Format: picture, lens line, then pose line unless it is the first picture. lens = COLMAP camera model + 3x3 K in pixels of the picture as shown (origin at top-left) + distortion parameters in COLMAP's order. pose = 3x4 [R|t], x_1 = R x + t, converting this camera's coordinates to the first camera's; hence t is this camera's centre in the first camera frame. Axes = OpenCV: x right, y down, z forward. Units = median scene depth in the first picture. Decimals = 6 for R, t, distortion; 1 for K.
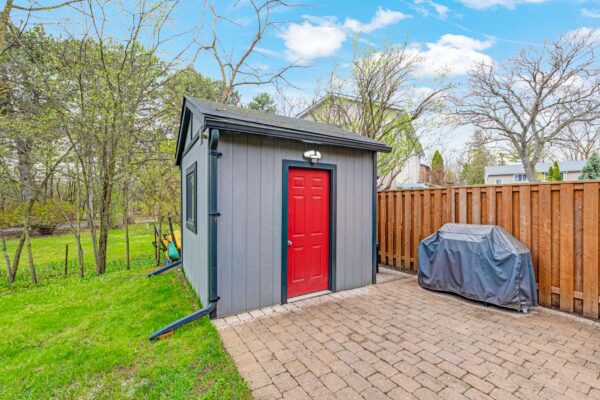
lens RADIAL K [[261.7, 0, 300.0], [0, 261.7, 200.0], [0, 0, 1]] dist [0.000062, -0.000001]
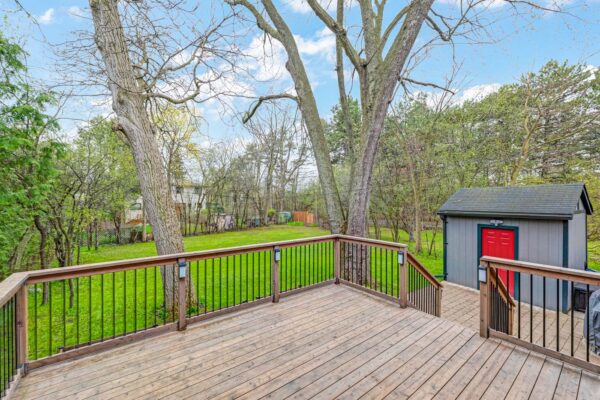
lens RADIAL K [[247.7, 0, 303.7], [0, 247.7, 200.1], [0, 0, 1]] dist [-0.010444, -0.000011]
pose [[0.098272, 0.000315, -0.995160, 1.764831], [0.003389, 0.999994, 0.000652, -0.342679], [0.995154, -0.003436, 0.098270, -0.634306]]
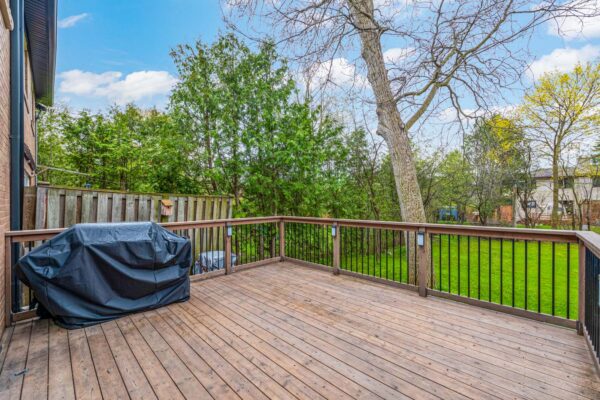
lens RADIAL K [[247.7, 0, 303.7], [0, 247.7, 200.1], [0, 0, 1]] dist [-0.010444, -0.000011]
pose [[-0.973258, 0.004484, -0.229672, 1.295844], [0.007566, 0.999893, -0.012540, -0.233796], [0.229591, -0.013942, -0.973187, 0.119446]]
